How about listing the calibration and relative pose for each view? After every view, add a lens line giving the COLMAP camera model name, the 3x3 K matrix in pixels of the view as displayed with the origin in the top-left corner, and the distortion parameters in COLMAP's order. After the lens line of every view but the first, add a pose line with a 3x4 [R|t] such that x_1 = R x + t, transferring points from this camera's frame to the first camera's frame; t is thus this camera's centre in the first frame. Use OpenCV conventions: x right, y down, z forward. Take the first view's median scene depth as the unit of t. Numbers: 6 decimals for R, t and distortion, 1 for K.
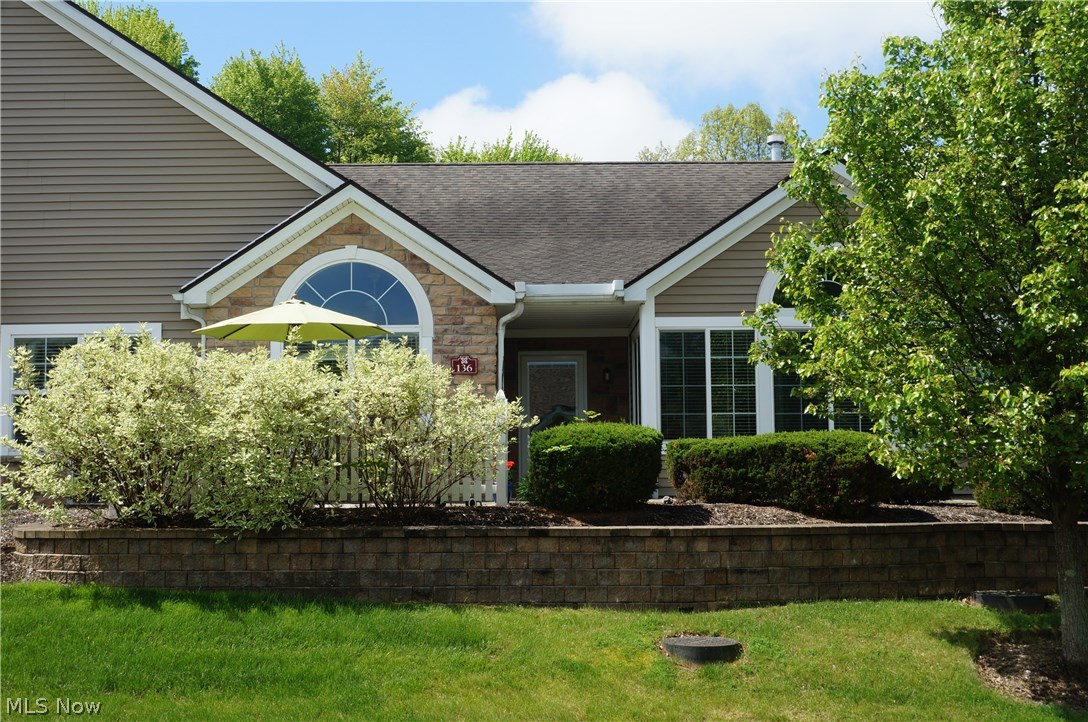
lens RADIAL K [[1243.9, 0, 544.0], [0, 1243.9, 361.0], [0, 0, 1]] dist [0.010394, -0.002017]
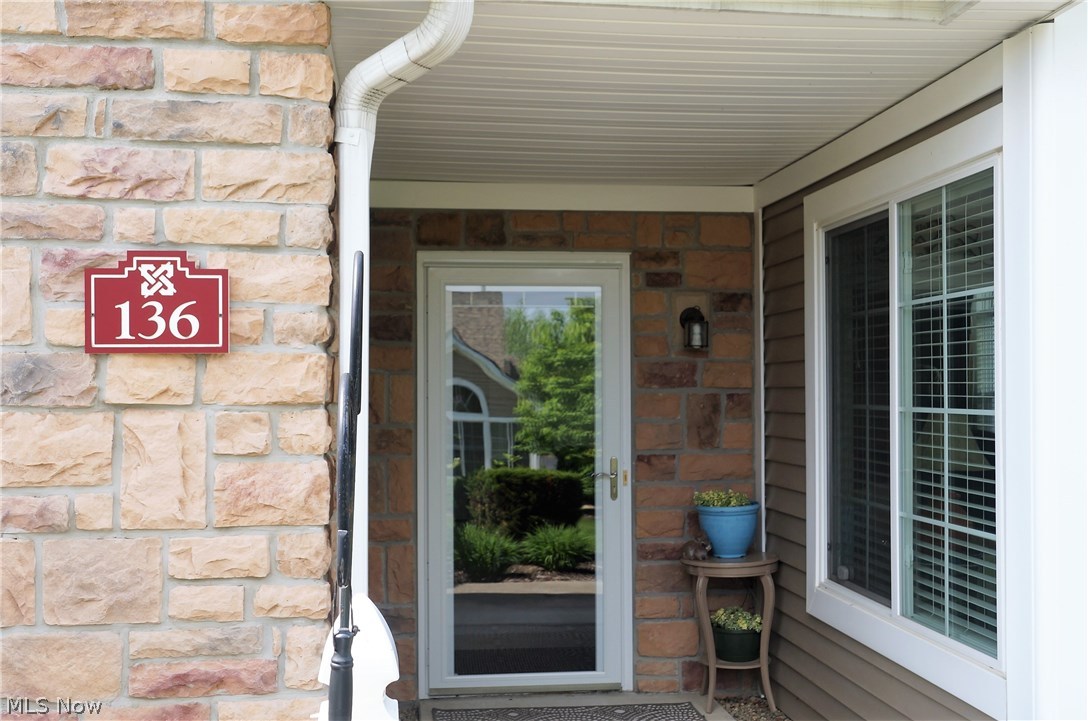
lens RADIAL K [[1117.1, 0, 544.0], [0, 1117.1, 360.5], [0, 0, 1]] dist [-0.000640, -0.000758]
pose [[0.992703, 0.005375, 0.120464, -0.033669], [-0.014152, 0.997295, 0.072126, -0.001590], [-0.119751, -0.073305, 0.990094, 1.063616]]
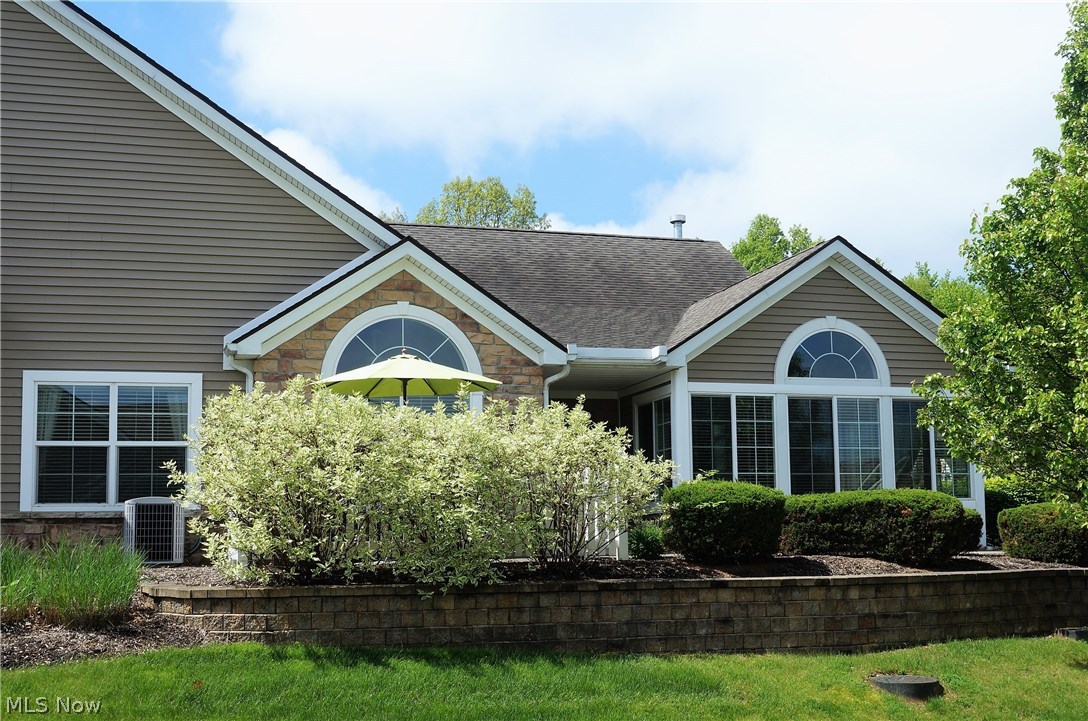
lens RADIAL K [[1217.5, 0, 545.1], [0, 1217.5, 401.7], [0, 0, 1]] dist [-0.012200, 0.004893]
pose [[0.963665, 0.024647, 0.265974, -0.394819], [-0.020088, 0.999601, -0.019846, 0.006046], [-0.266357, 0.013782, 0.963776, 0.036695]]
